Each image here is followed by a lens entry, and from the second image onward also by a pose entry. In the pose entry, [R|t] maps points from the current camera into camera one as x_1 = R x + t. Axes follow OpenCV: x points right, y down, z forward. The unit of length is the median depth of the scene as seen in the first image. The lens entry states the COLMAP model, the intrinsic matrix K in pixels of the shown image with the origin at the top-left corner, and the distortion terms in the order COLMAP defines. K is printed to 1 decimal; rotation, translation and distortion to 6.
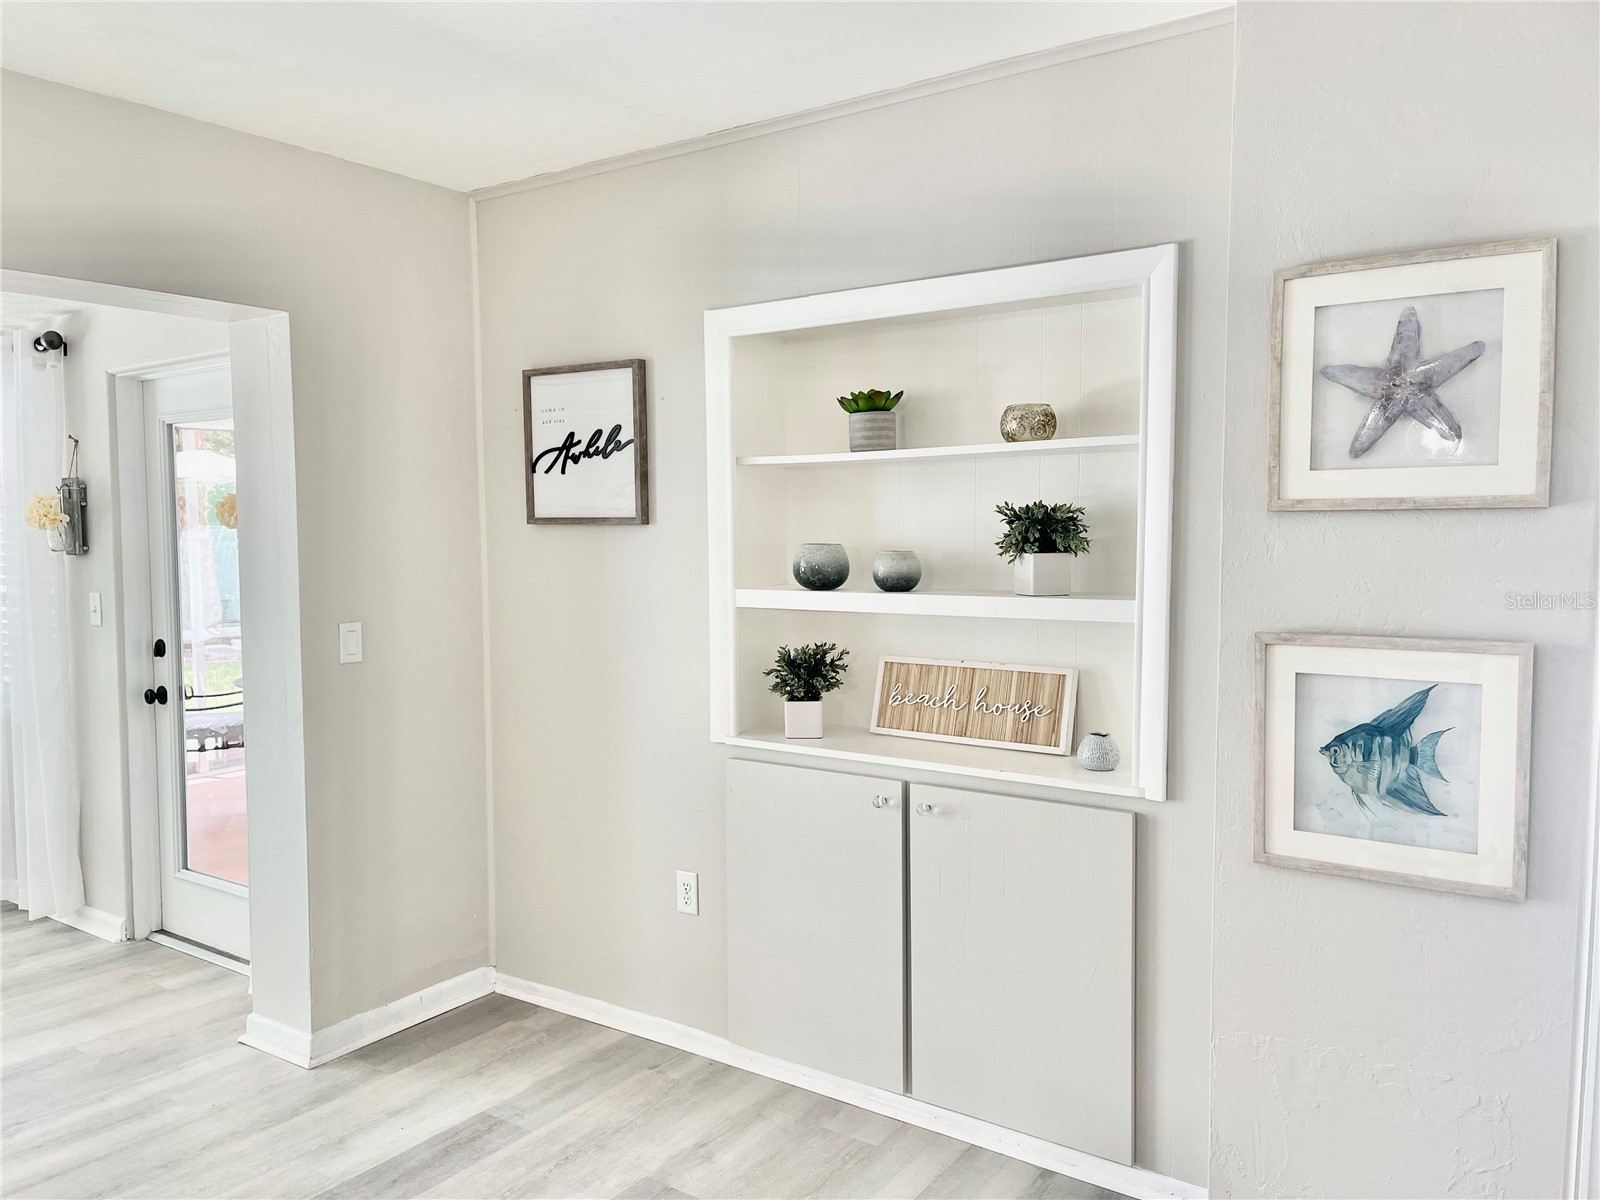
lens RADIAL K [[1210.0, 0, 799.6], [0, 1210.0, 610.0], [0, 0, 1]] dist [0.074309, -0.090322]
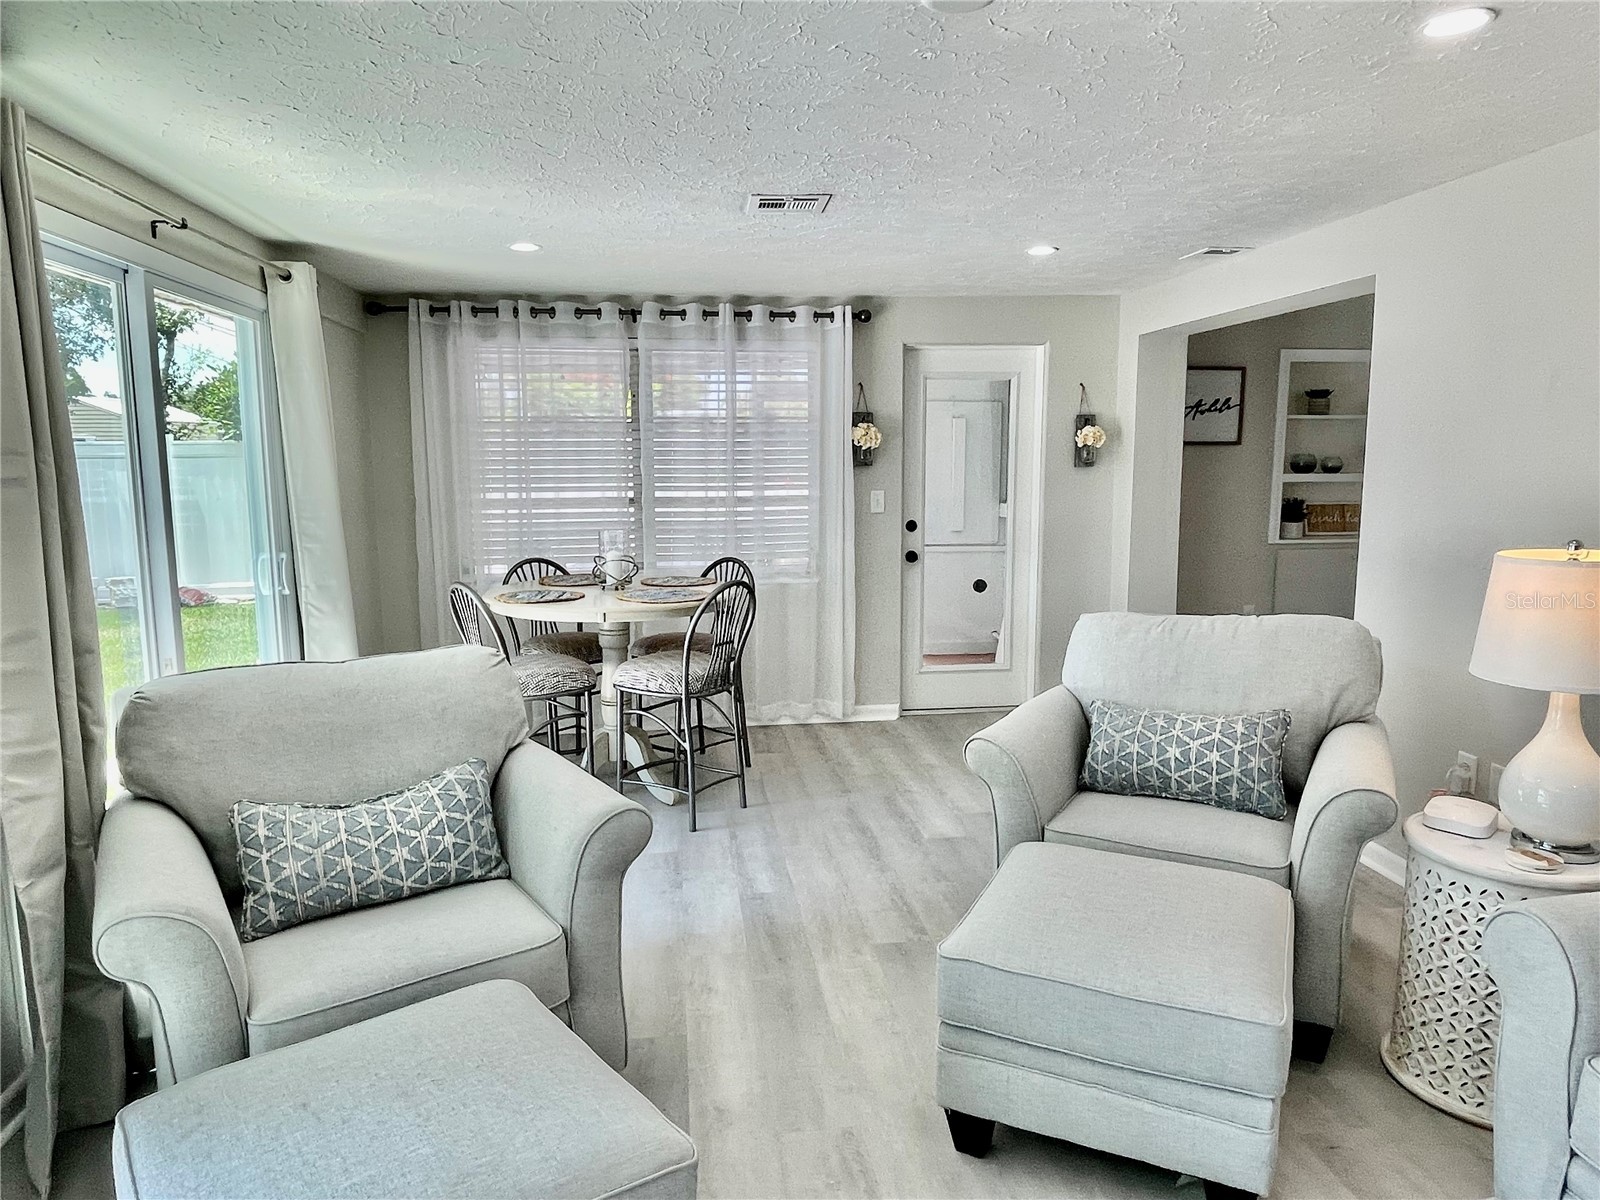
lens RADIAL K [[1034.3, 0, 800.5], [0, 1034.3, 589.5], [0, 0, 1]] dist [0.006610, -0.011960]
pose [[0.733695, -0.084490, 0.674205, -1.921055], [0.050720, 0.996281, 0.069657, 0.016911], [-0.677583, -0.016912, 0.735252, 0.178023]]
